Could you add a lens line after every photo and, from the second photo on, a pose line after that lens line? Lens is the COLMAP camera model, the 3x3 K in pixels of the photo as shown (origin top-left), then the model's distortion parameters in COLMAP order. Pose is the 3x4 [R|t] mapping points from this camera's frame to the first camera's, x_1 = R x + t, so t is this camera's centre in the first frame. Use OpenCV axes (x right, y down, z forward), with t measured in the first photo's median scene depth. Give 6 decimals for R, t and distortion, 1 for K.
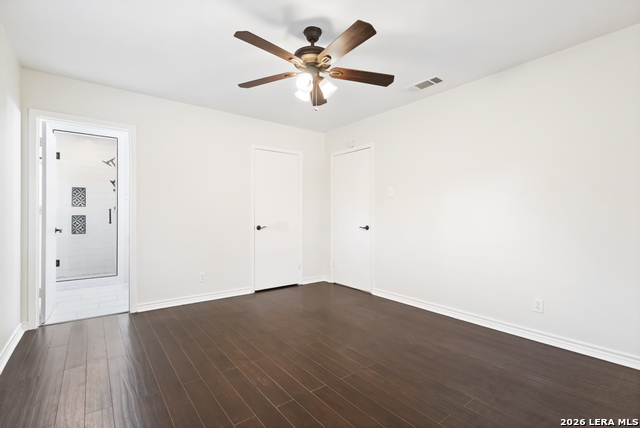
lens RADIAL K [[299.1, 0, 319.7], [0, 299.1, 212.4], [0, 0, 1]] dist [0.004473, 0.000679]
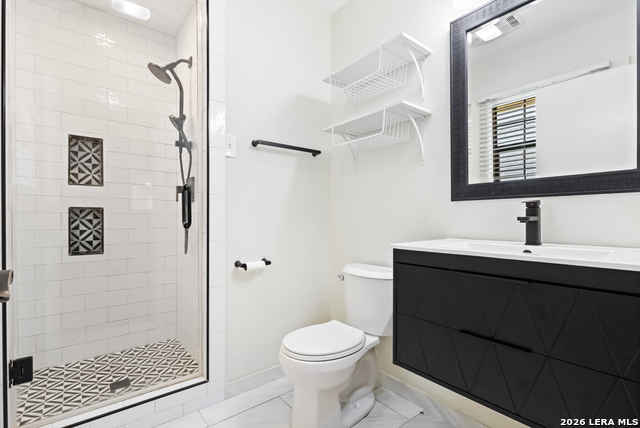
lens RADIAL K [[299.1, 0, 321.5], [0, 299.1, 215.3], [0, 0, 1]] dist [0.004473, 0.000679]
pose [[0.999605, 0.001540, 0.028051, -0.502266], [-0.001951, 0.999891, 0.014647, 0.013334], [-0.028025, -0.014696, 0.999499, 0.594158]]
